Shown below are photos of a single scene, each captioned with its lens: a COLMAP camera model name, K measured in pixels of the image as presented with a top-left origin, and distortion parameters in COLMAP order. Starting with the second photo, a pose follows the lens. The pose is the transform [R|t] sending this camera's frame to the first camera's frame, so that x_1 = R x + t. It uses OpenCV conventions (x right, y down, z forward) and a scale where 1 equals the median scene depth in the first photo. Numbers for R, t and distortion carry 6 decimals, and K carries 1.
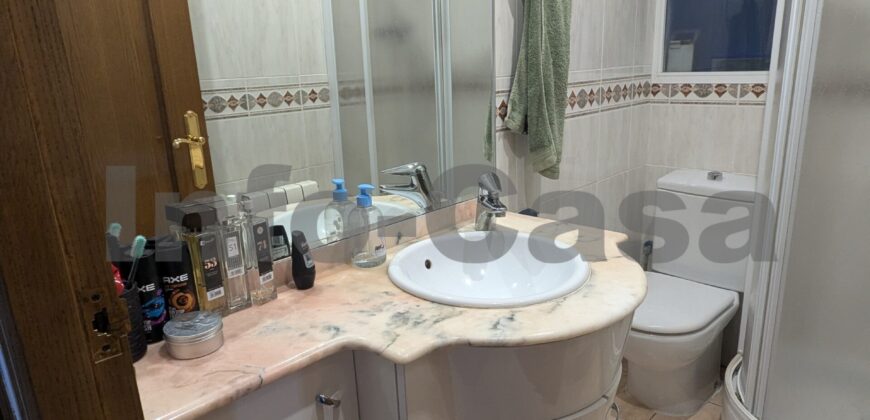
lens RADIAL K [[548.5, 0, 436.6], [0, 548.5, 210.8], [0, 0, 1]] dist [0.000005, -0.002417]
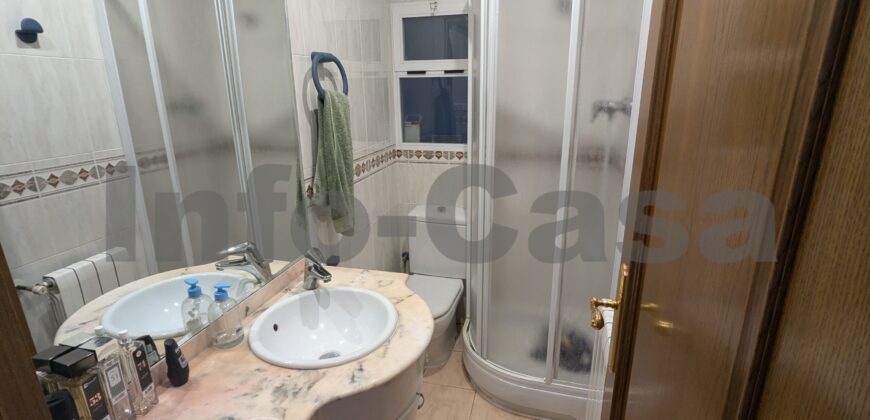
lens RADIAL K [[410.7, 0, 435.9], [0, 410.7, 206.2], [0, 0, 1]] dist [-0.003259, 0.001957]
pose [[0.871082, -0.108694, 0.478959, -0.098215], [0.108998, 0.993668, 0.027267, -0.143046], [-0.478890, 0.028454, 0.877414, -0.042411]]
